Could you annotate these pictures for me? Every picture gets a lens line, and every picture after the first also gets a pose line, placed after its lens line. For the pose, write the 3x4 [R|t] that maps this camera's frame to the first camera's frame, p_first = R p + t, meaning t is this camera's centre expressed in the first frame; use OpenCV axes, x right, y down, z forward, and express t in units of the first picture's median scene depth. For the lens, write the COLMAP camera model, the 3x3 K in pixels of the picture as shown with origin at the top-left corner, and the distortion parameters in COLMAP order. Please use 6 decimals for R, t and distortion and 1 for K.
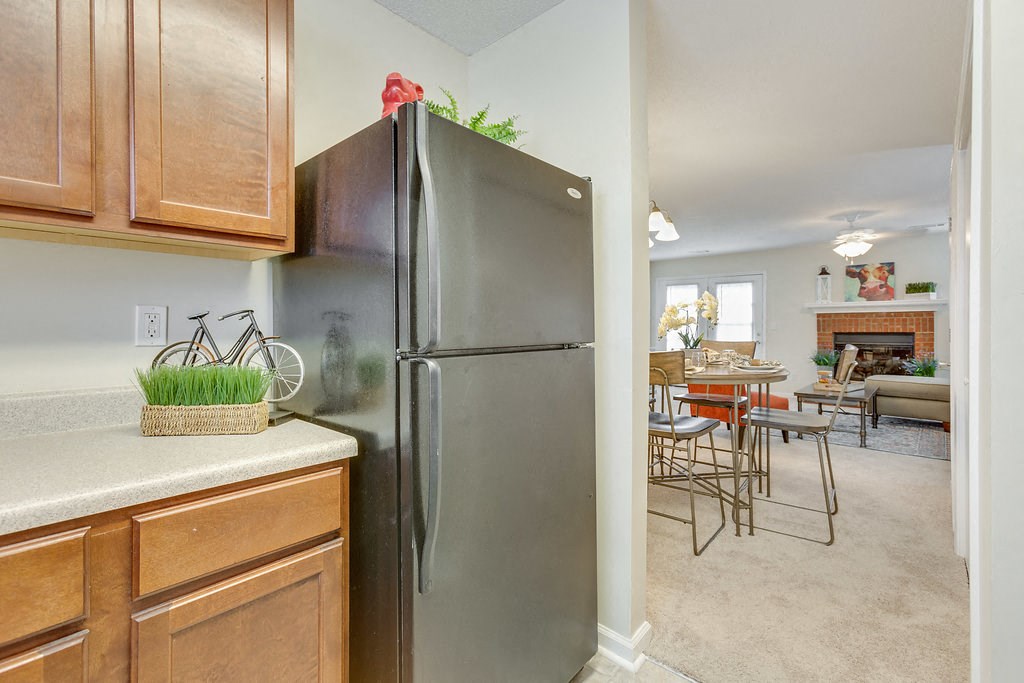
lens RADIAL K [[459.9, 0, 518.6], [0, 459.9, 333.0], [0, 0, 1]] dist [0.000550, 0.001648]
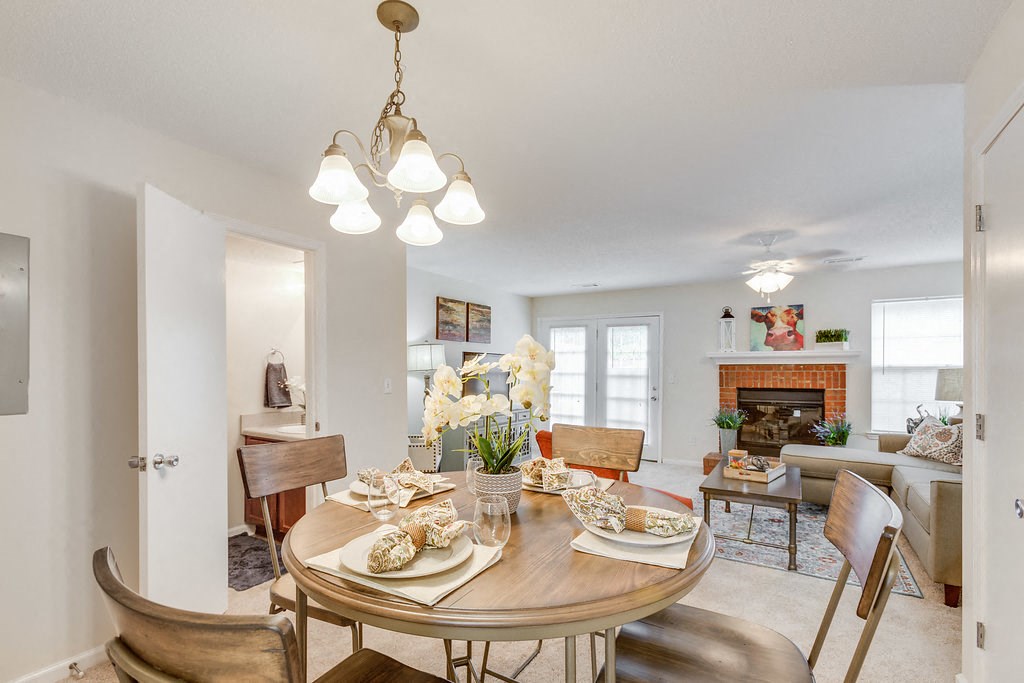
lens RADIAL K [[459.9, 0, 529.9], [0, 459.9, 379.4], [0, 0, 1]] dist [0.000550, 0.001648]
pose [[0.977764, -0.001600, 0.209701, 0.153315], [-0.000723, 0.999939, 0.010999, -0.026442], [-0.209706, -0.010906, 0.977704, 0.282906]]
